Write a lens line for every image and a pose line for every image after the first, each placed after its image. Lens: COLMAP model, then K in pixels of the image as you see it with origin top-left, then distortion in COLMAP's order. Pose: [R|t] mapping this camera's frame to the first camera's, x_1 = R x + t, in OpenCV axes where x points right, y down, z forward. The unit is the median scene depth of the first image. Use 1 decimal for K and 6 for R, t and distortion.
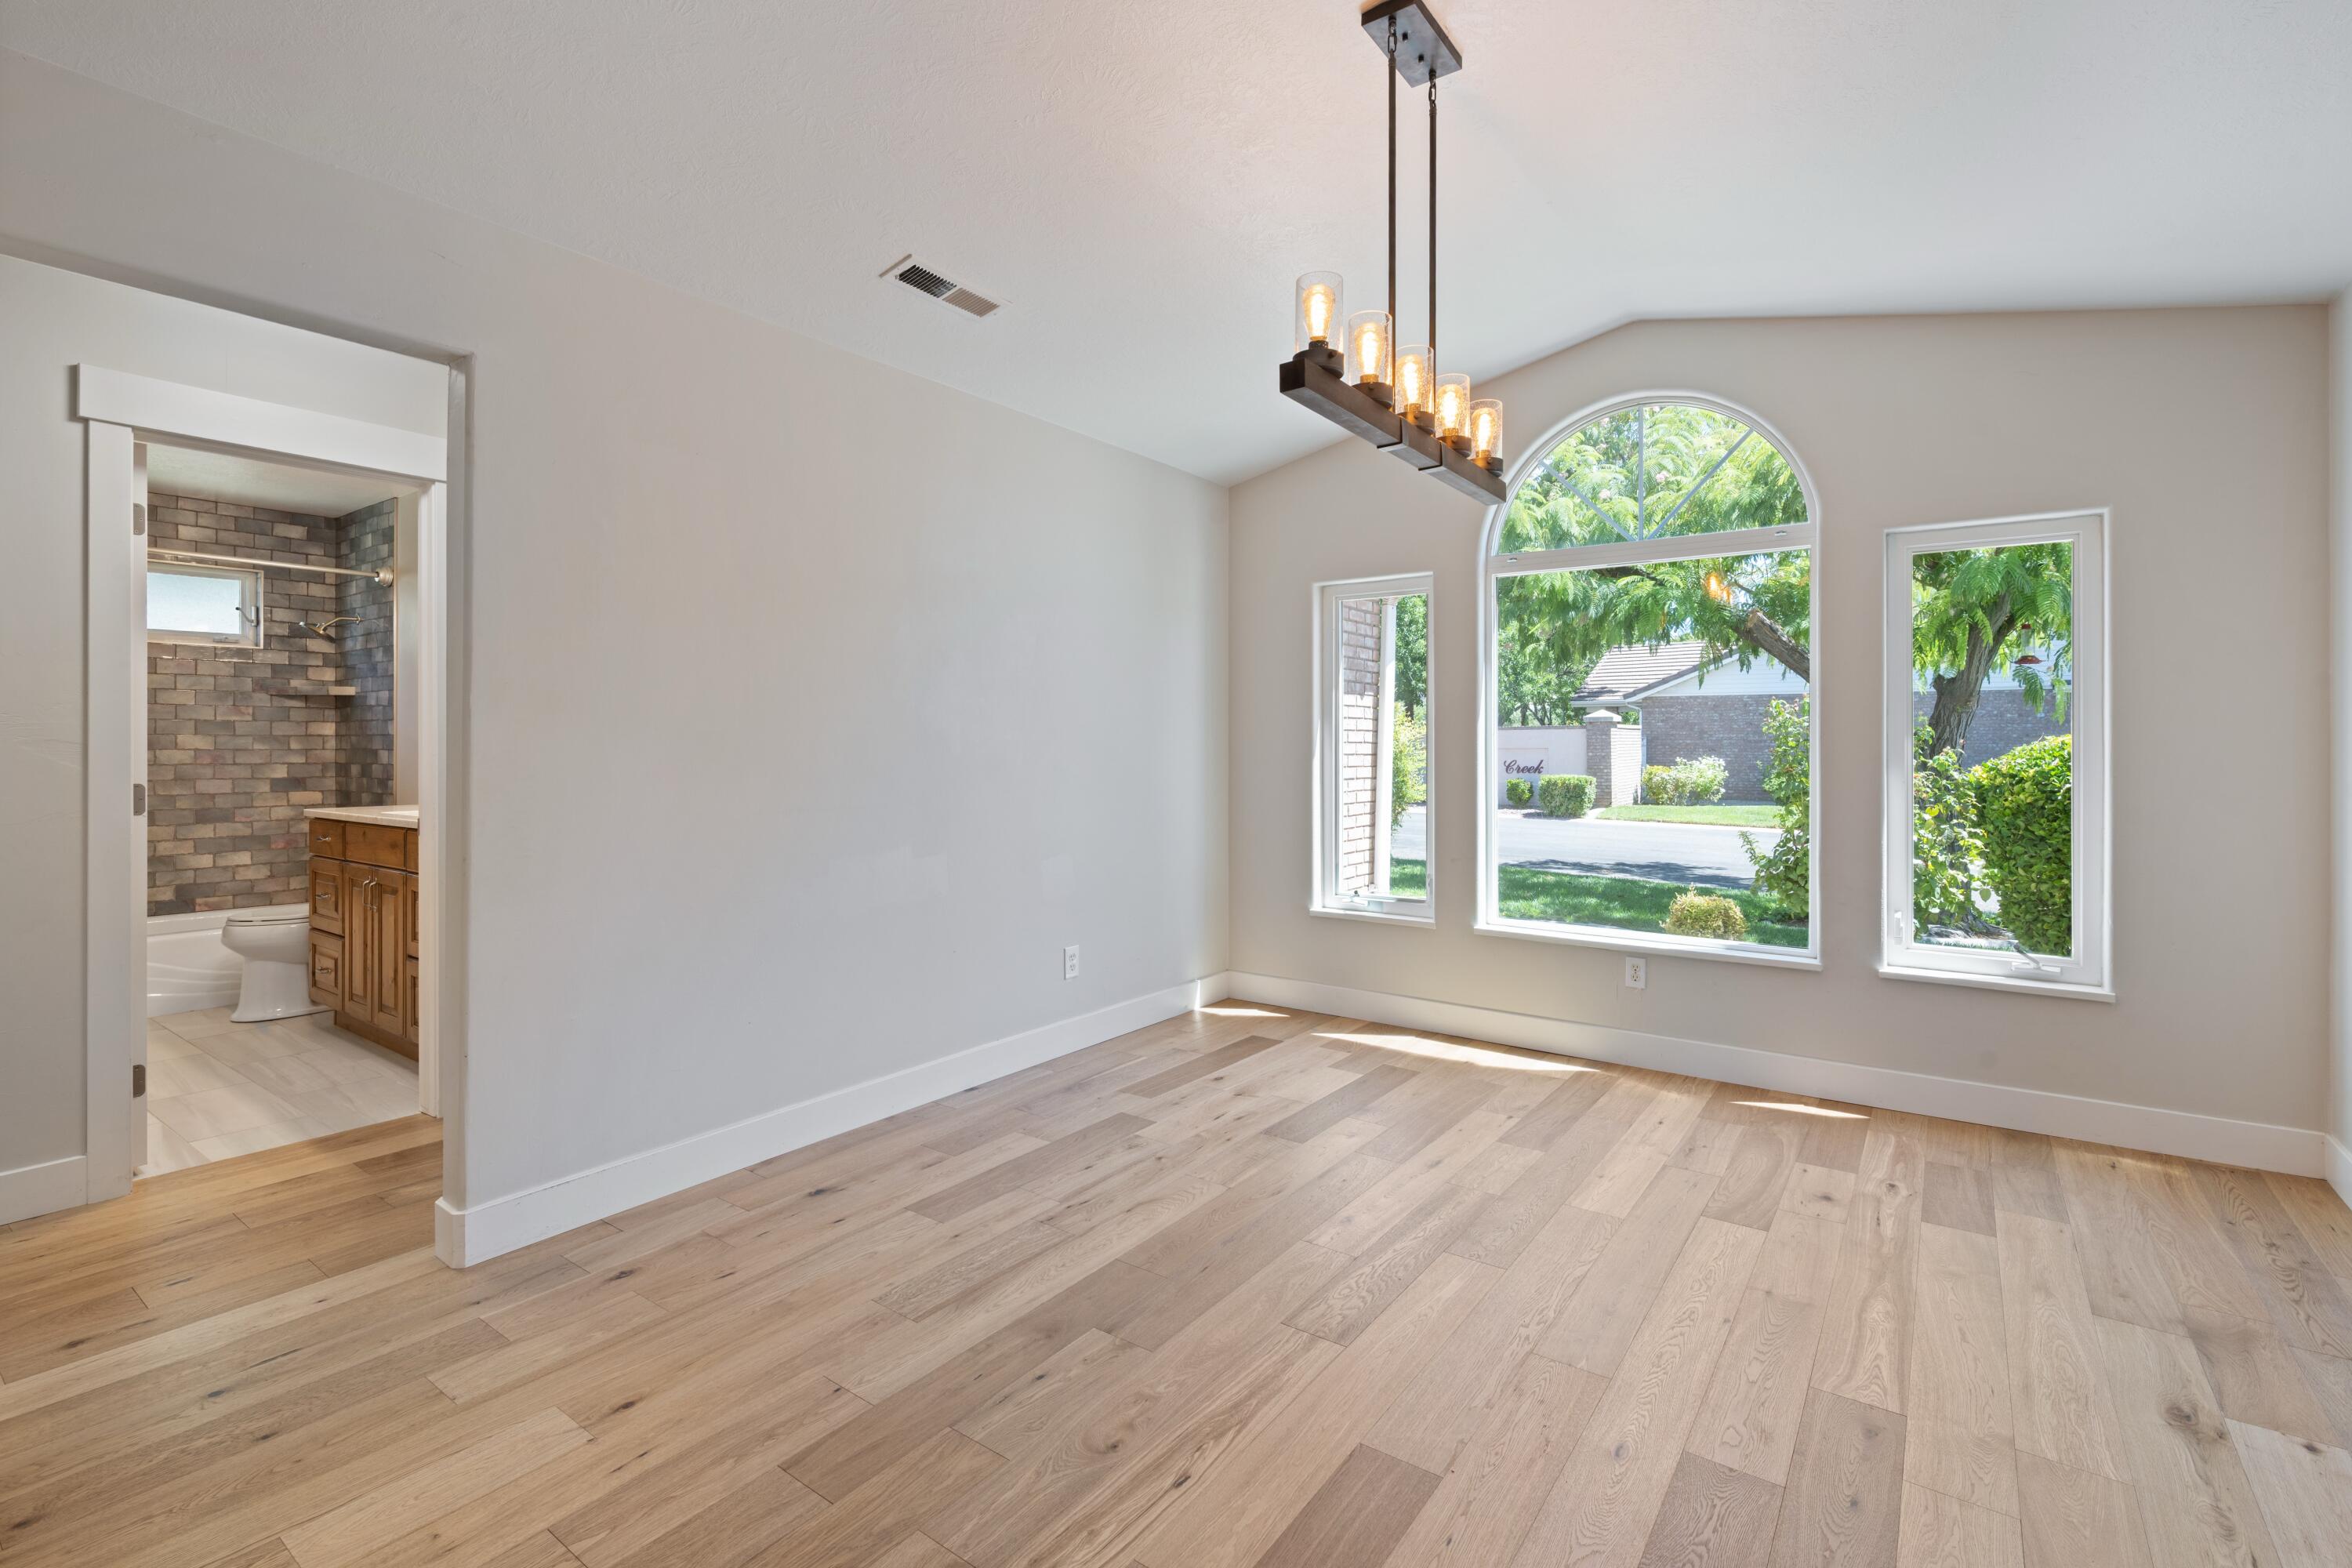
lens RADIAL K [[1097.0, 0, 1188.5], [0, 1097.0, 767.2], [0, 0, 1]] dist [0.003482, 0.000075]
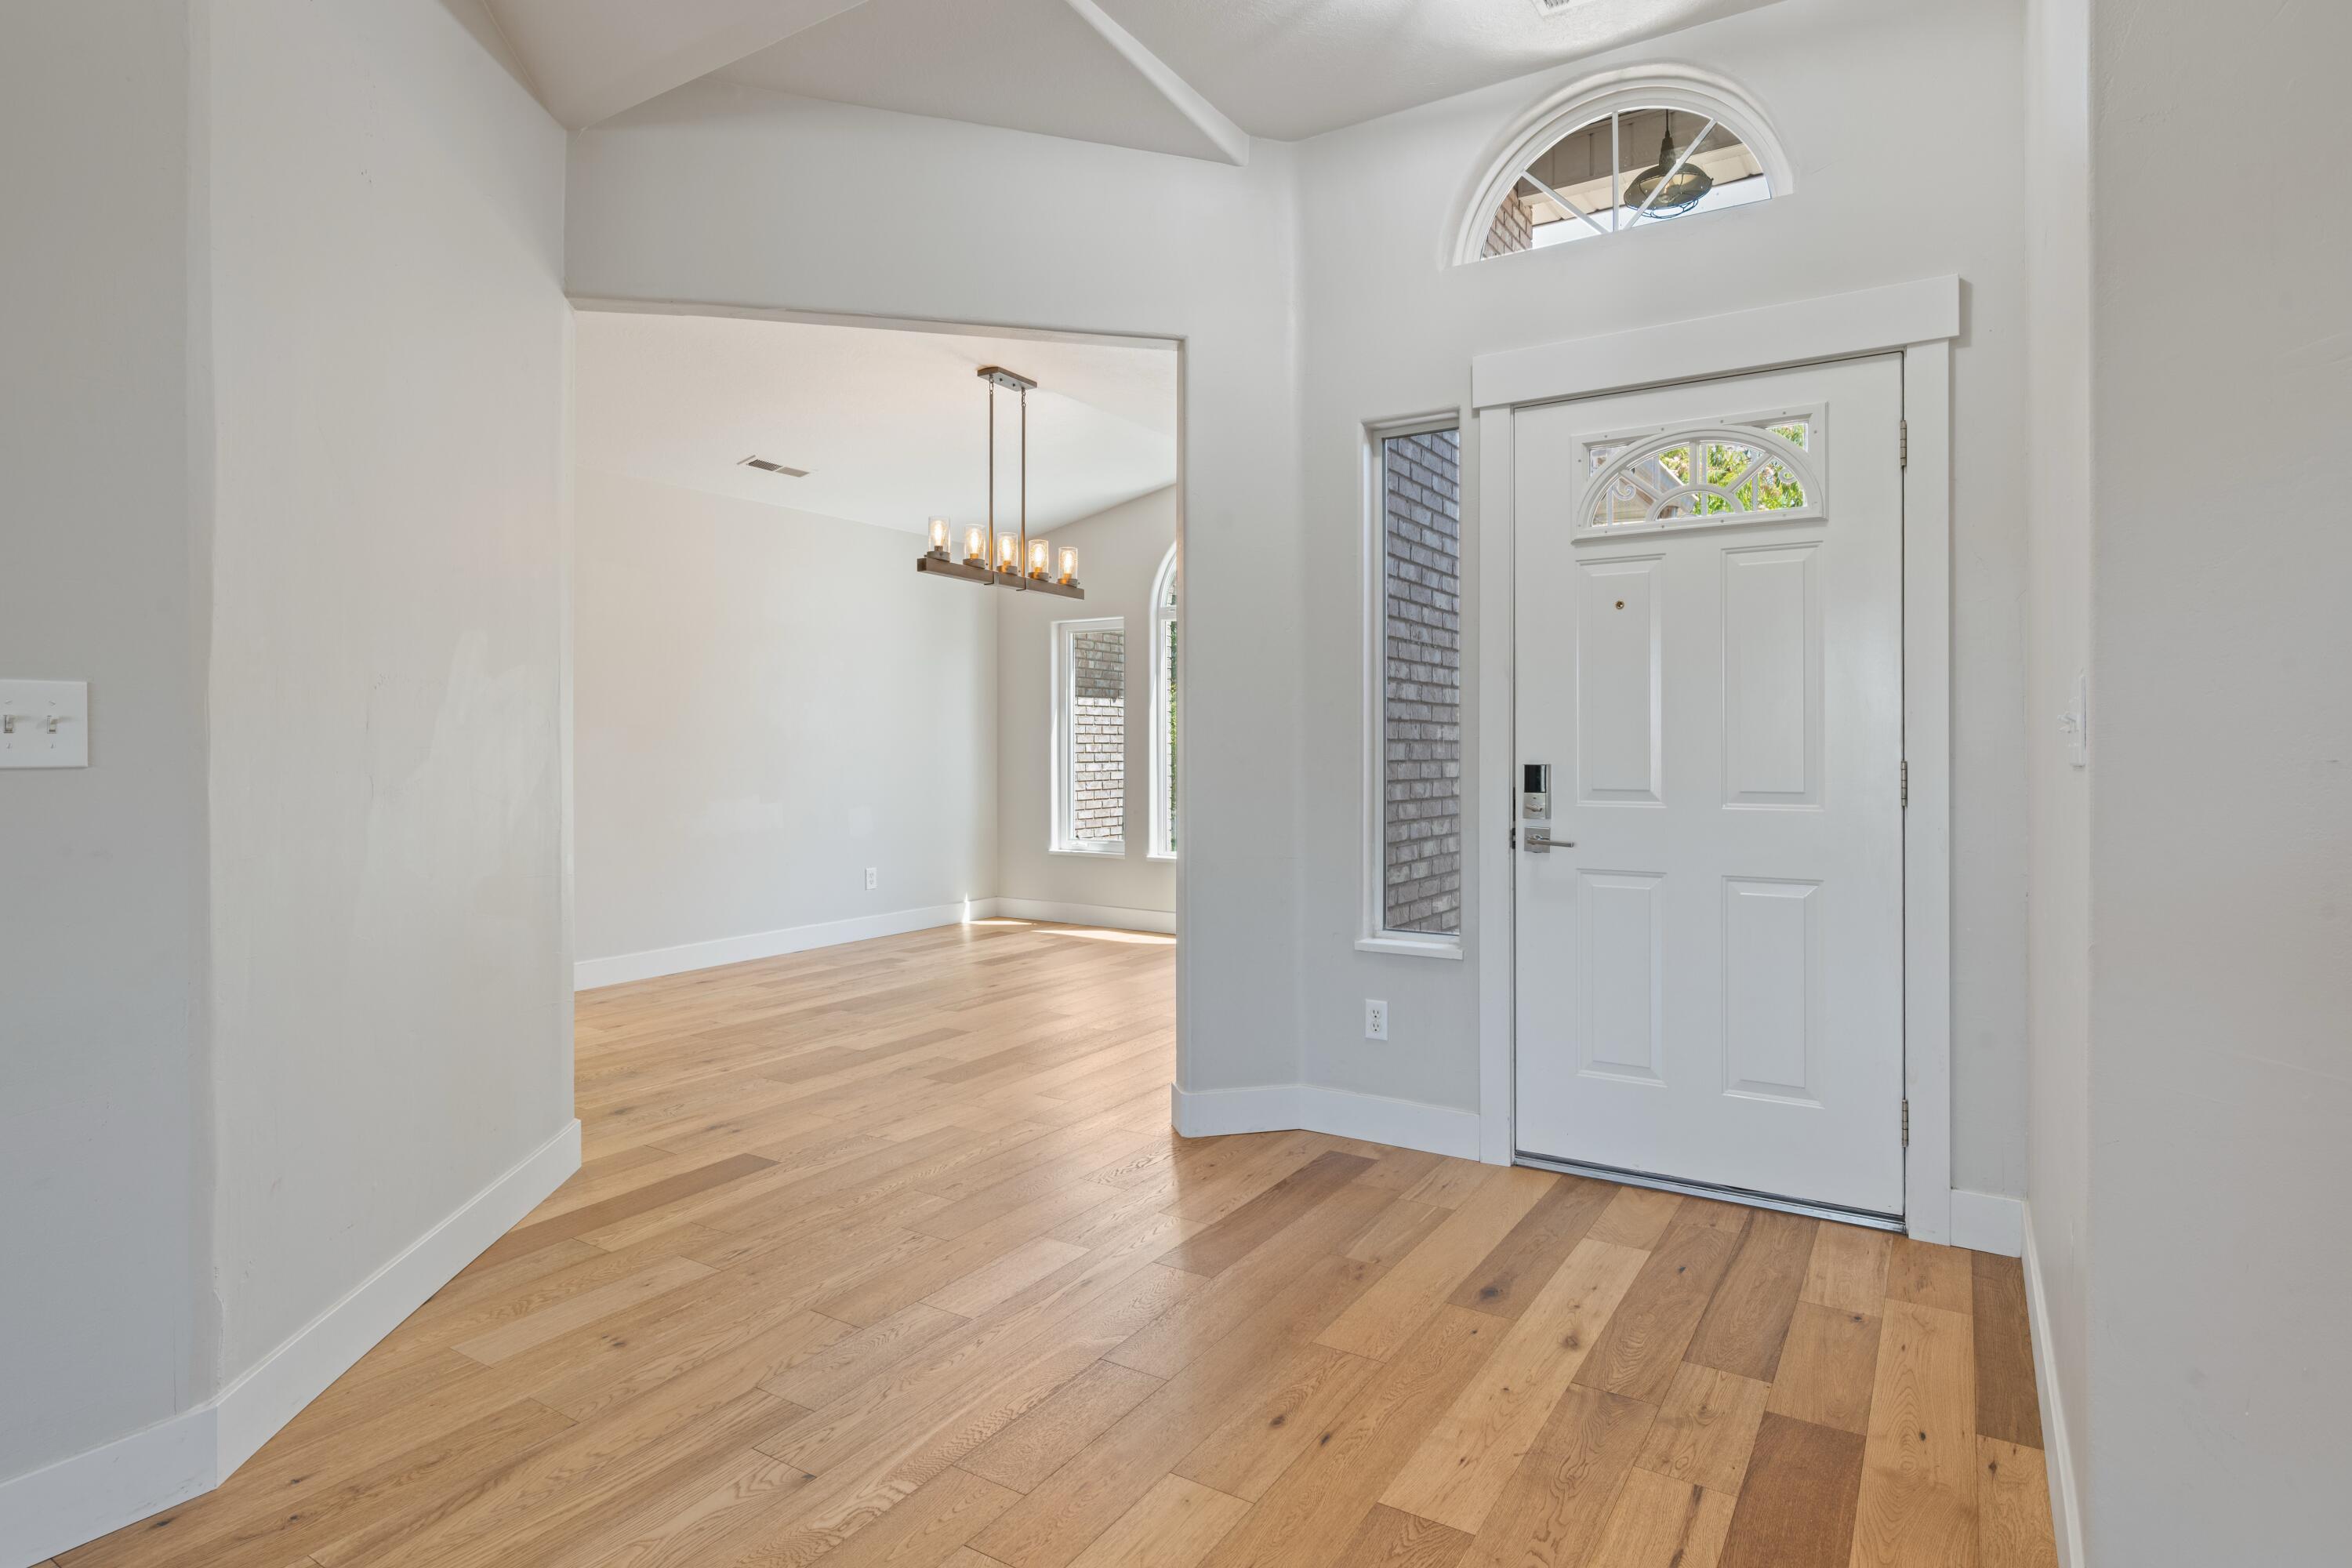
lens RADIAL K [[1242.8, 0, 1164.3], [0, 1242.8, 770.3], [0, 0, 1]] dist [-0.000530, -0.000035]
pose [[0.999312, -0.000252, 0.037097, 0.382858], [0.000059, 0.999986, 0.005203, 0.032332], [-0.037097, -0.005197, 0.999298, -1.184214]]
